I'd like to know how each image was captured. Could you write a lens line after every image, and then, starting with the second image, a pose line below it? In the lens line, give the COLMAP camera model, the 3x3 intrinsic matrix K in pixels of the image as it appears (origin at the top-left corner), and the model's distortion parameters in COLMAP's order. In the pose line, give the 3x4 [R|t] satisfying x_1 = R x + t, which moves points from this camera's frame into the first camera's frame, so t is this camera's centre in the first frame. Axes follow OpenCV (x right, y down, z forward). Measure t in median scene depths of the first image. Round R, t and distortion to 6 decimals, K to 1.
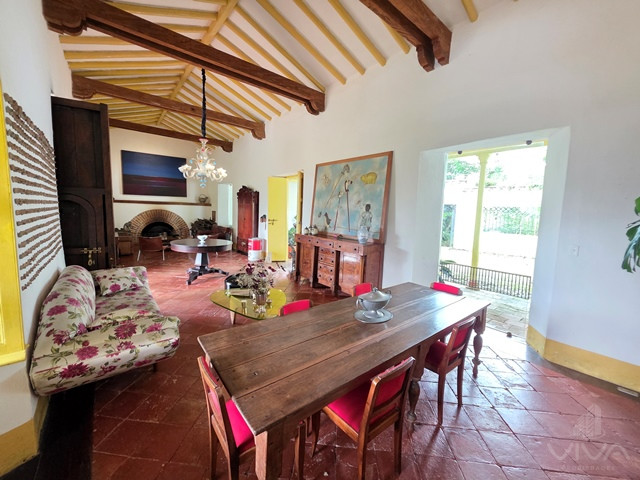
lens RADIAL K [[256.9, 0, 316.8], [0, 256.9, 236.2], [0, 0, 1]] dist [0.002968, 0.000280]
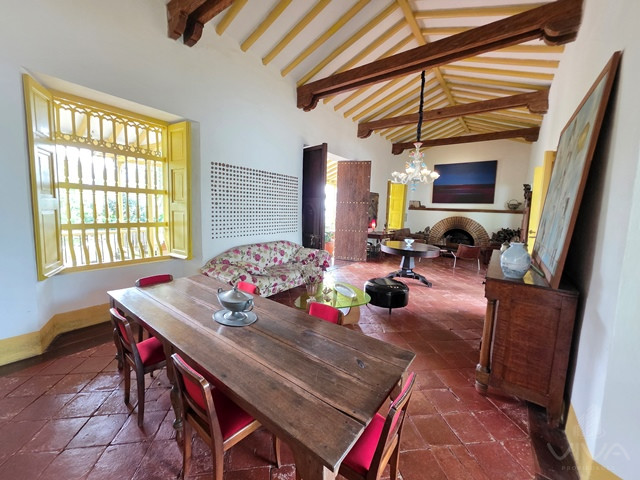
lens RADIAL K [[256.9, 0, 313.3], [0, 256.9, 238.7], [0, 0, 1]] dist [0.002968, 0.000280]
pose [[0.236363, 0.096075, -0.966903, 0.438977], [-0.126807, 0.989639, 0.067336, -0.024707], [0.963355, 0.106694, 0.246097, 0.381024]]
